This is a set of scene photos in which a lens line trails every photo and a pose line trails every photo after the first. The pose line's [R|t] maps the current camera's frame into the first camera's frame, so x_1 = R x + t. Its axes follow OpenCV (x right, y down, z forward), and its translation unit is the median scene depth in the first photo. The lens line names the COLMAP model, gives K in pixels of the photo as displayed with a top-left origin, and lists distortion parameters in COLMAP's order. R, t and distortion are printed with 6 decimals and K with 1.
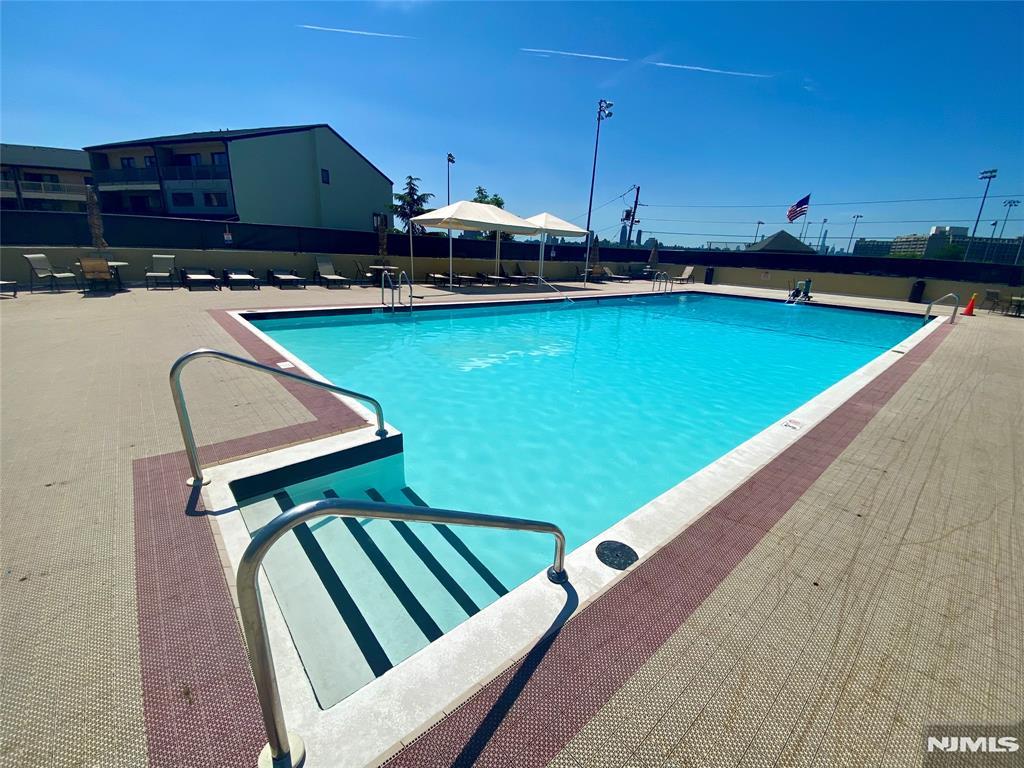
lens RADIAL K [[419.0, 0, 512.0], [0, 419.0, 384.0], [0, 0, 1]] dist [0.019643, -0.023143]
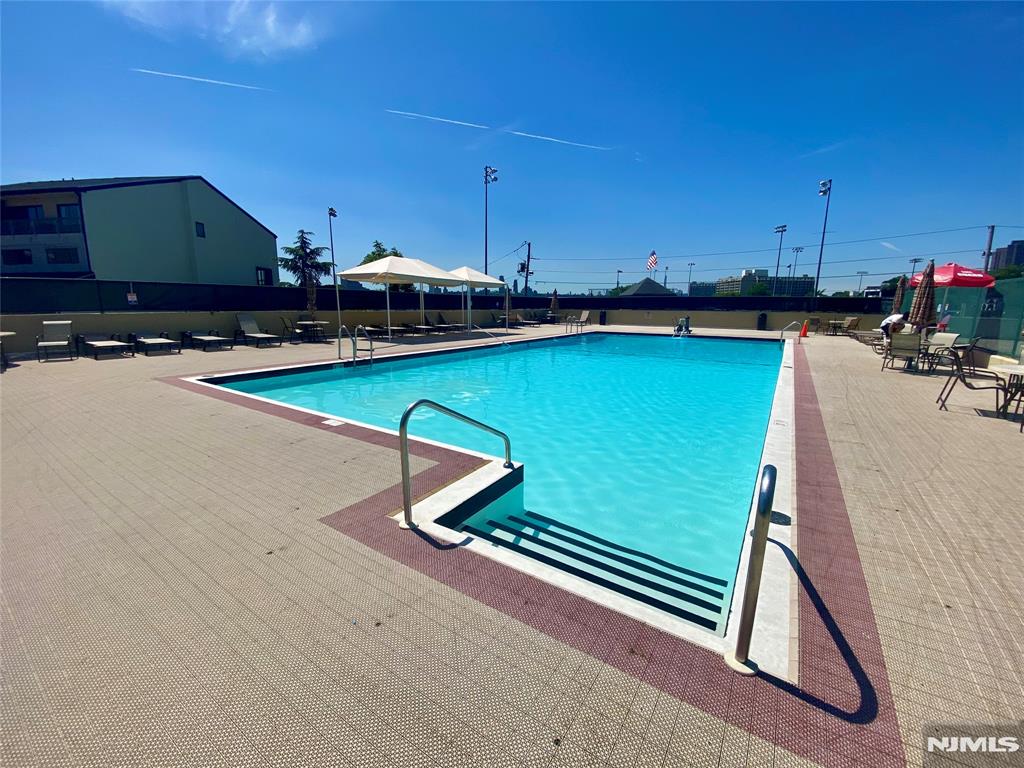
lens RADIAL K [[419.0, 0, 512.0], [0, 419.0, 384.0], [0, 0, 1]] dist [0.019643, -0.023143]
pose [[0.961921, -0.083048, 0.260405, -0.103353], [0.110726, 0.989446, -0.093464, 0.001178], [-0.249895, 0.118739, 0.960965, -0.017348]]
